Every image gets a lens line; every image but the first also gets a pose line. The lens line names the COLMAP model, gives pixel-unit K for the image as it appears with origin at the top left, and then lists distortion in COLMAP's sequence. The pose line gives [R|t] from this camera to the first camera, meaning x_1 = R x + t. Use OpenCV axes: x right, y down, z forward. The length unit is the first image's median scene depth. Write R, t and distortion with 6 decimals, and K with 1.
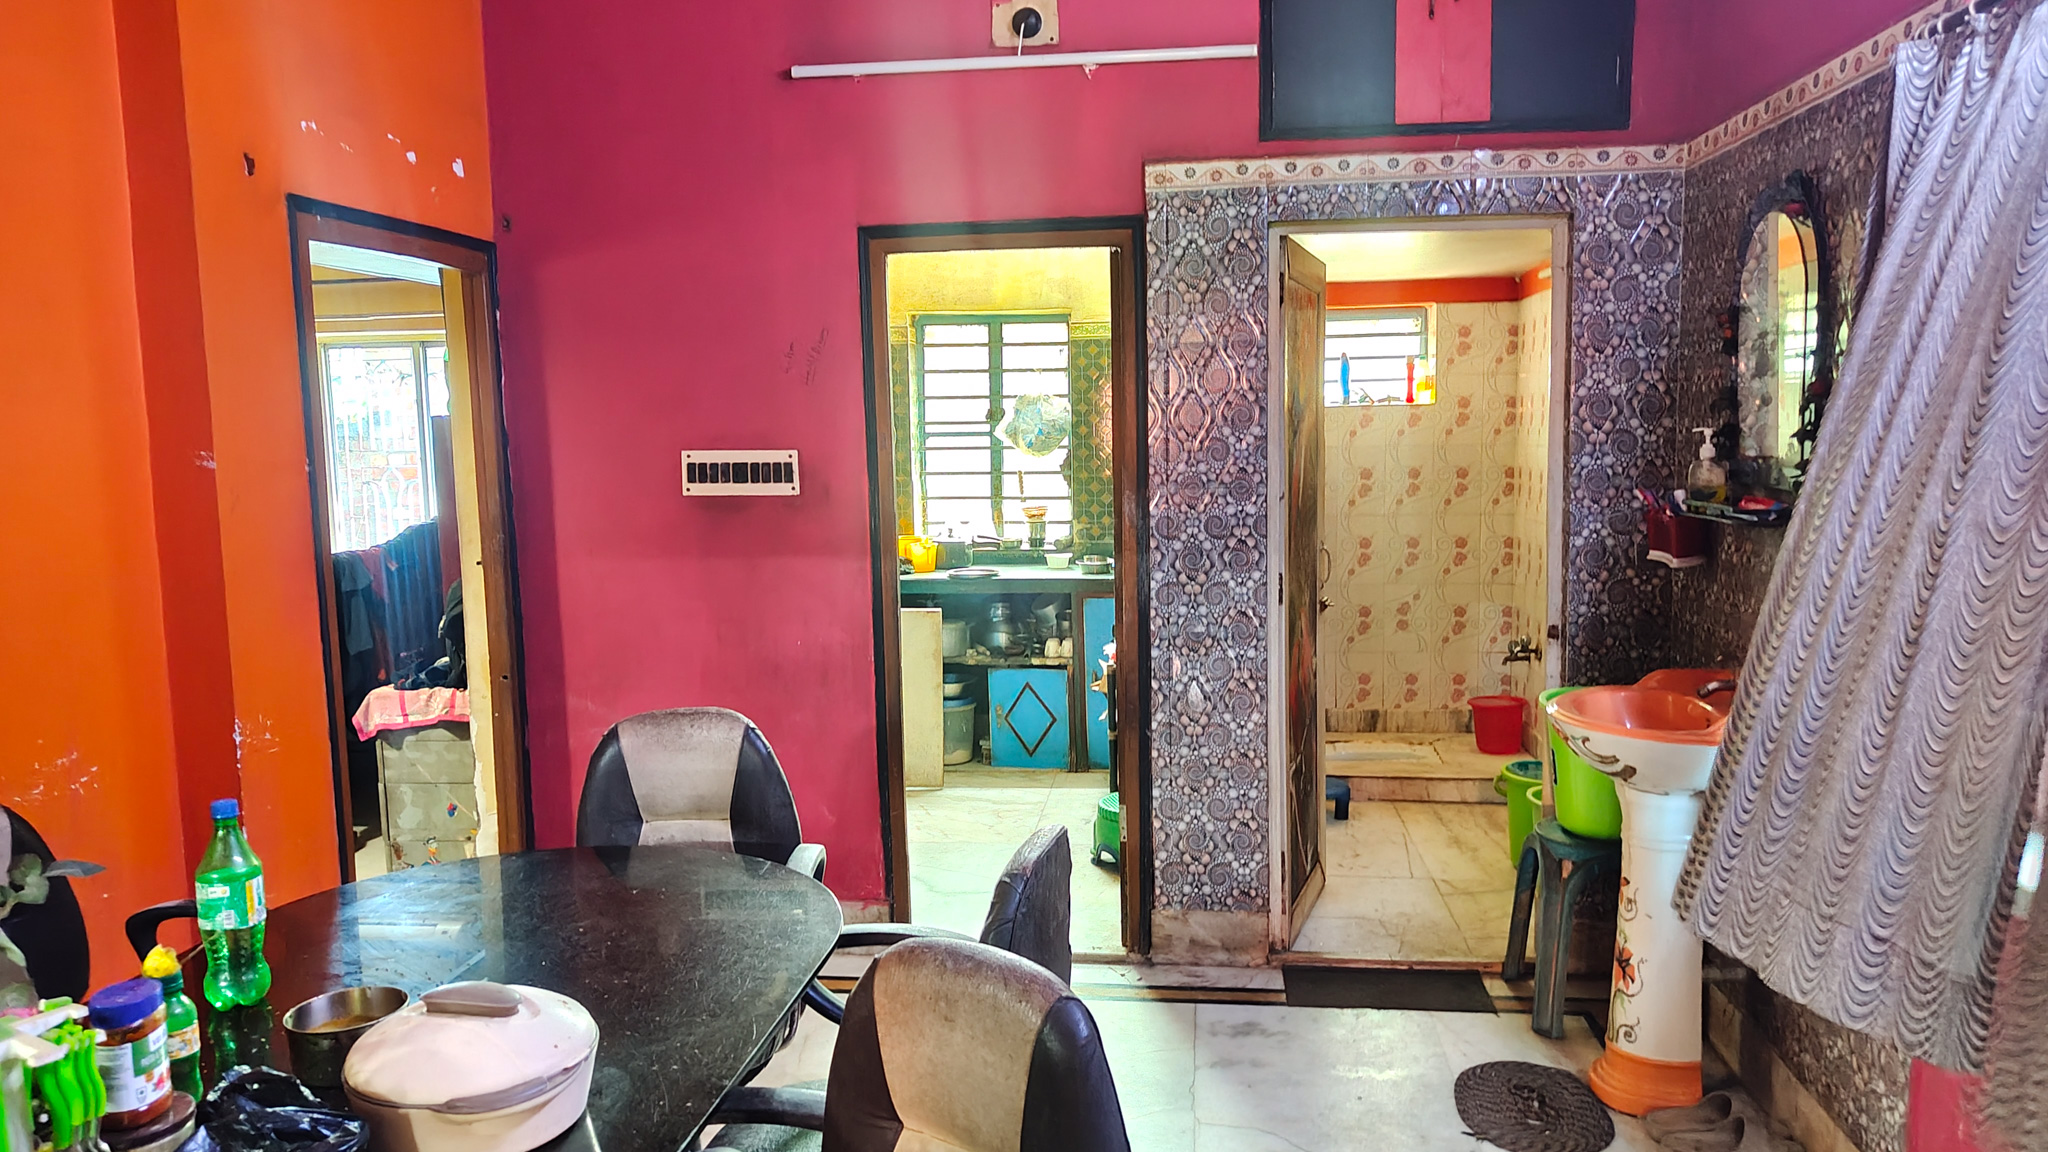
lens RADIAL K [[1465.5, 0, 1024.0], [0, 1465.5, 576.0], [0, 0, 1]] dist [0.005404, 0.000103]
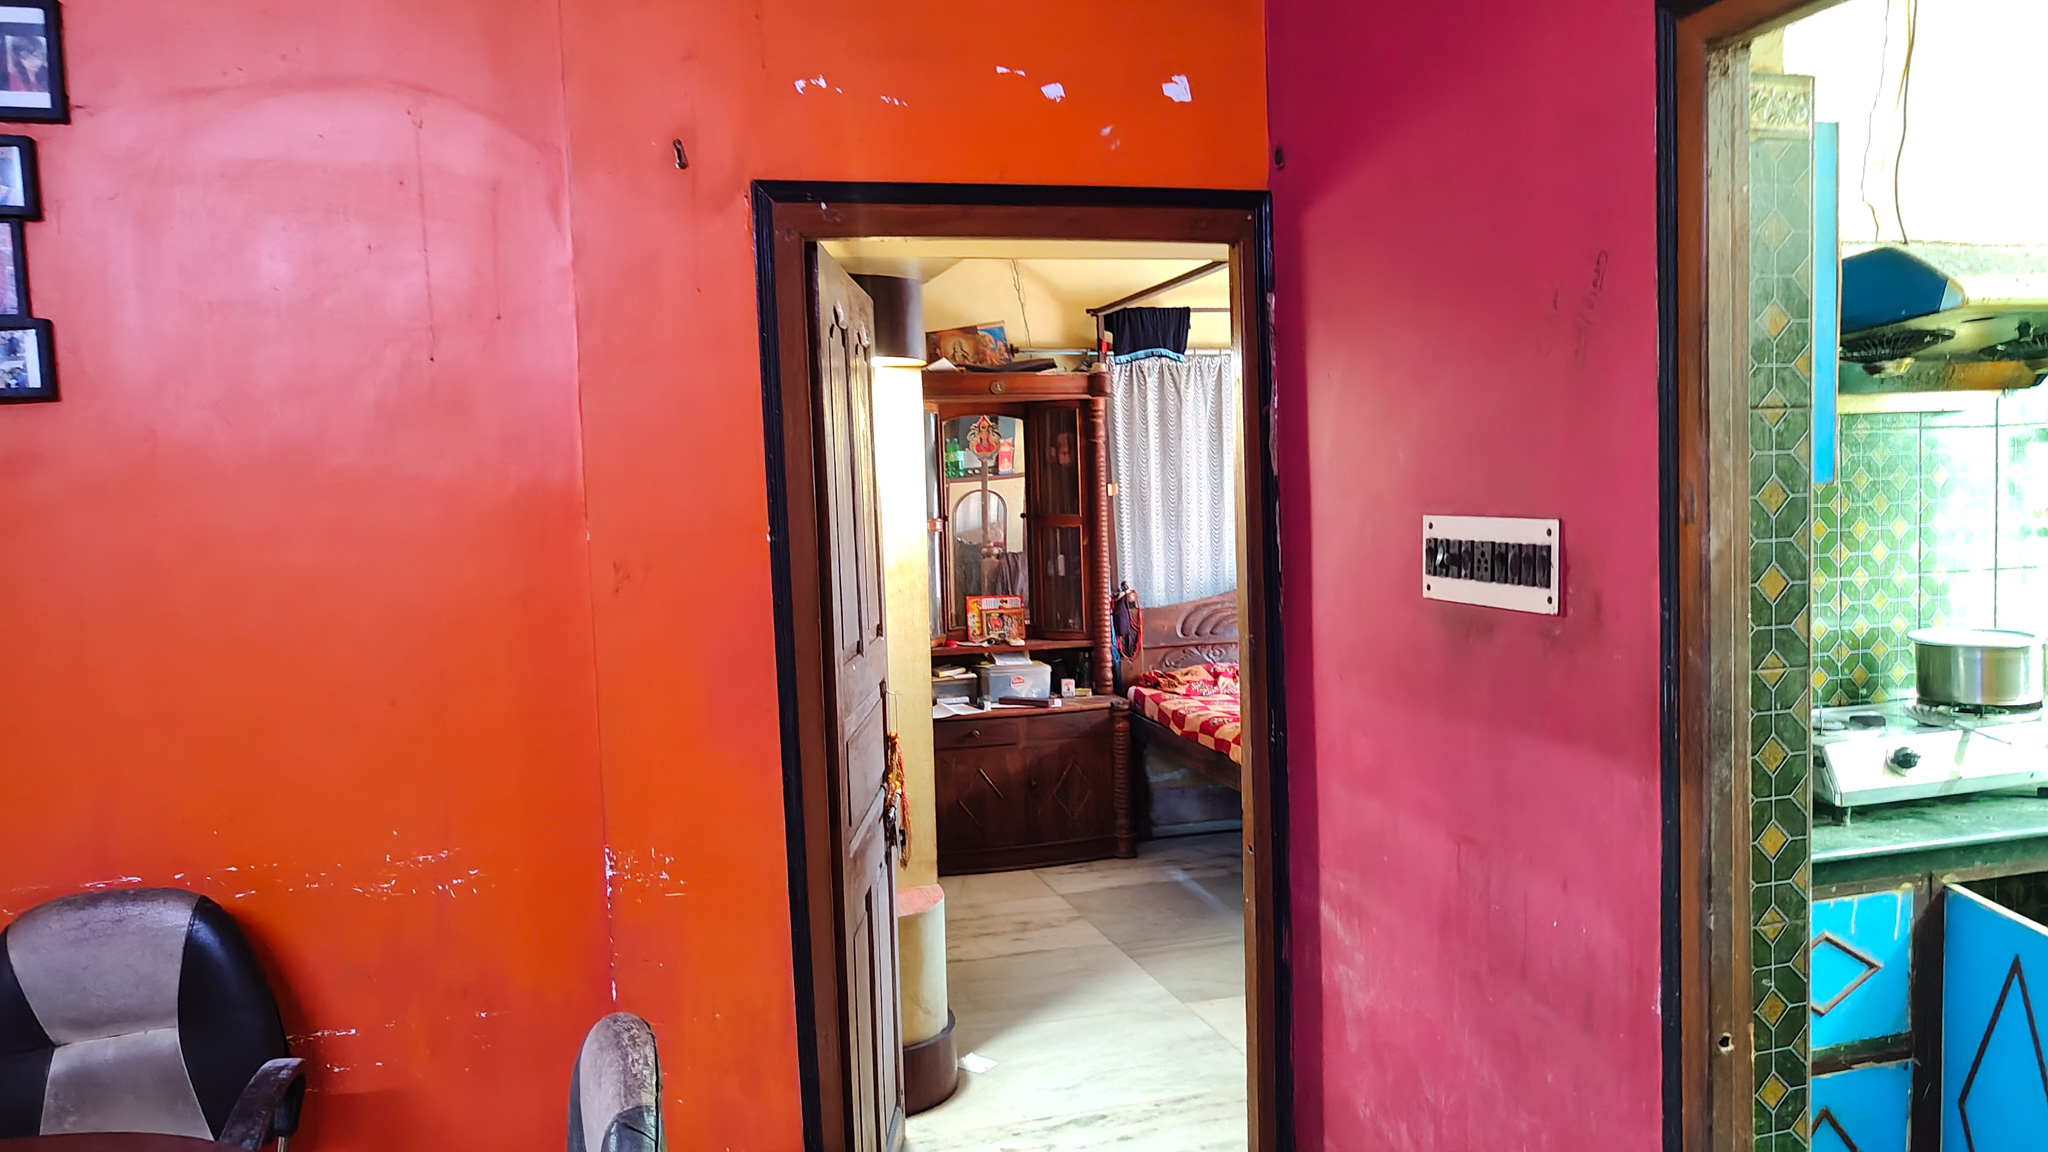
lens RADIAL K [[1465.5, 0, 1024.0], [0, 1465.5, 576.0], [0, 0, 1]] dist [0.005404, 0.000103]
pose [[0.384757, 0.062954, -0.920869, 0.130032], [-0.070973, 0.996735, 0.038487, -0.045139], [0.920285, 0.050548, 0.387969, 0.403995]]
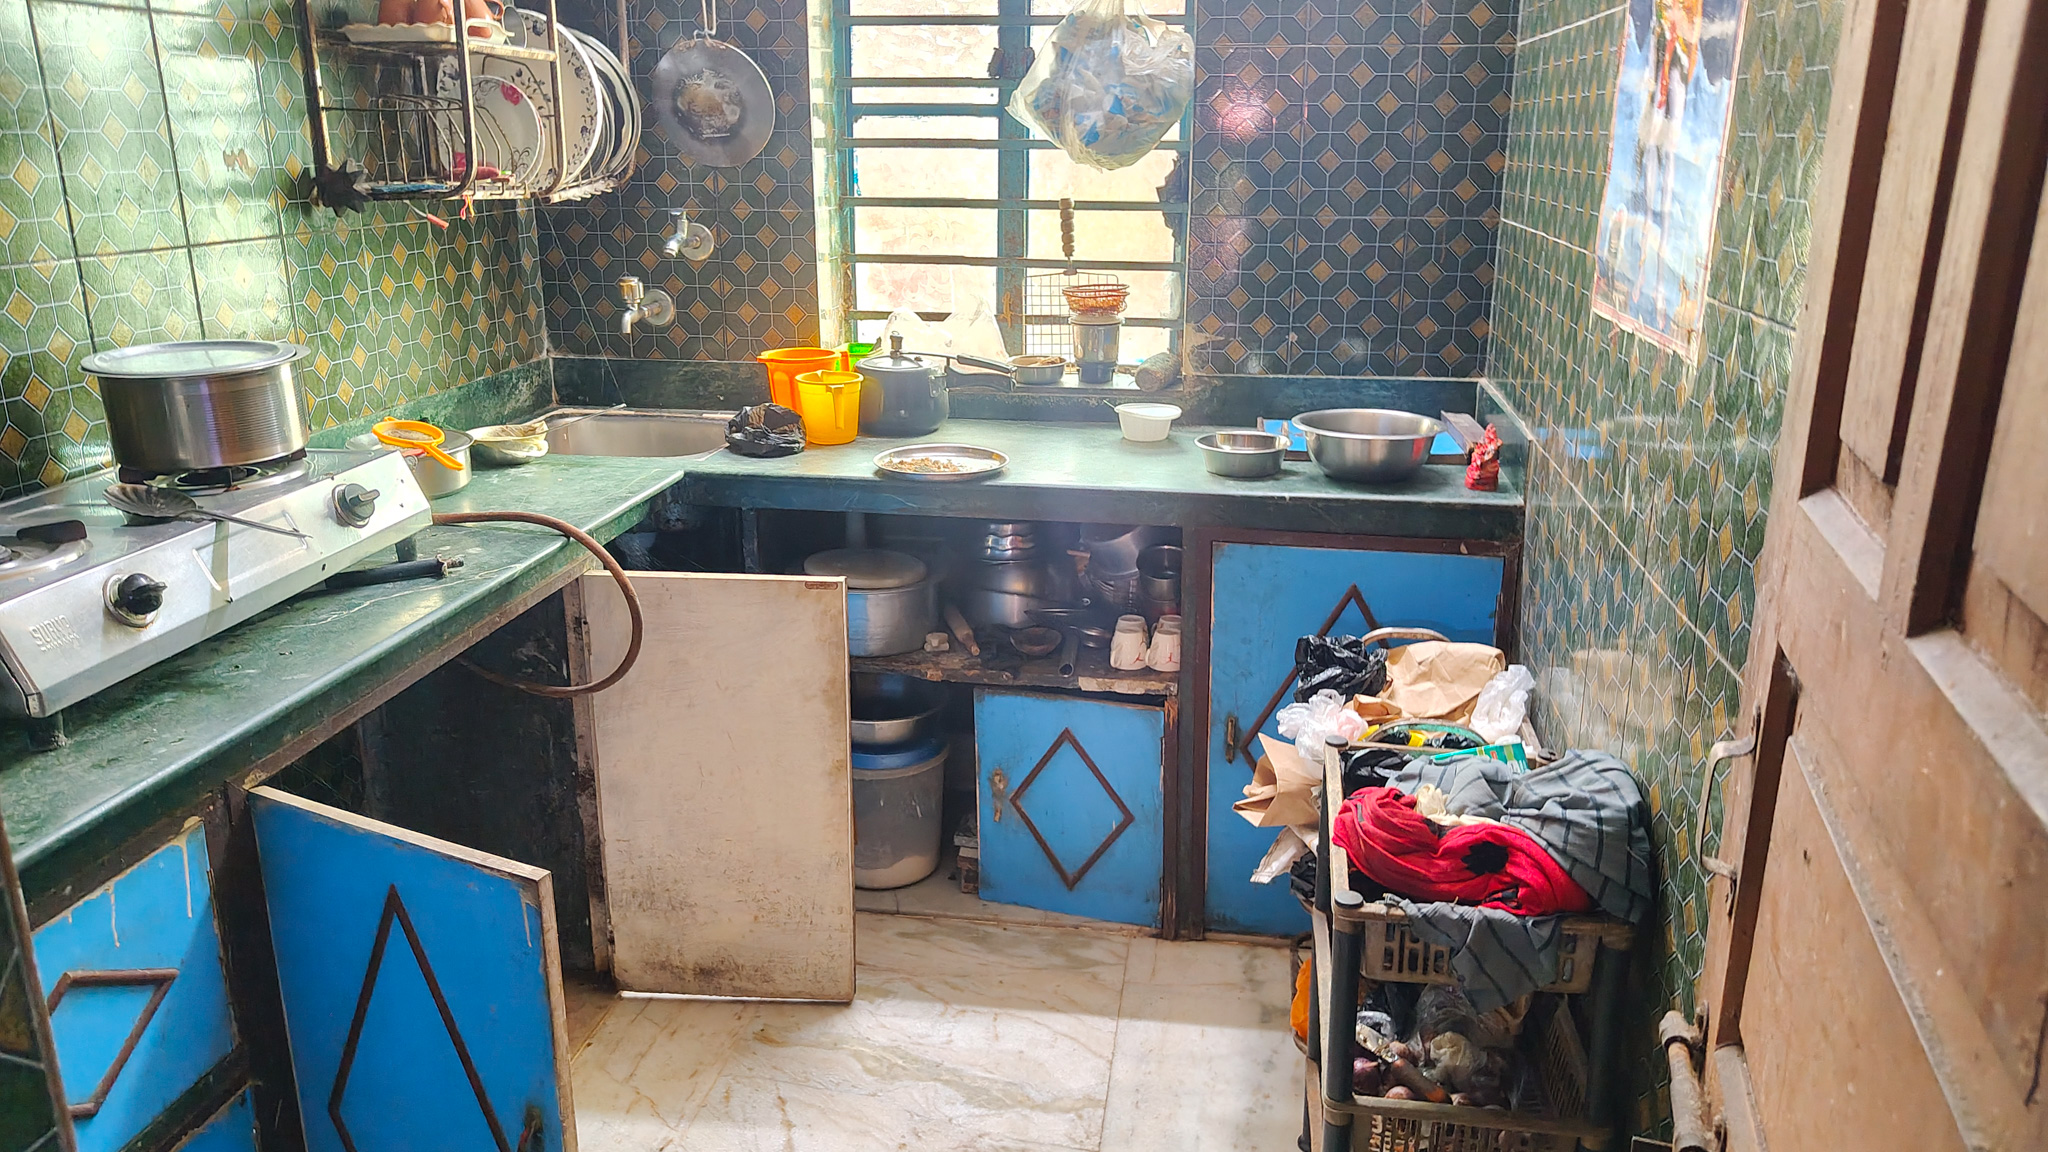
lens RADIAL K [[1465.5, 0, 1024.0], [0, 1465.5, 576.0], [0, 0, 1]] dist [0.005404, 0.000103]
pose [[0.999339, 0.030640, -0.019550, -0.002954], [-0.026273, 0.980661, 0.193944, -0.047759], [0.025115, -0.193303, 0.980818, 0.565648]]
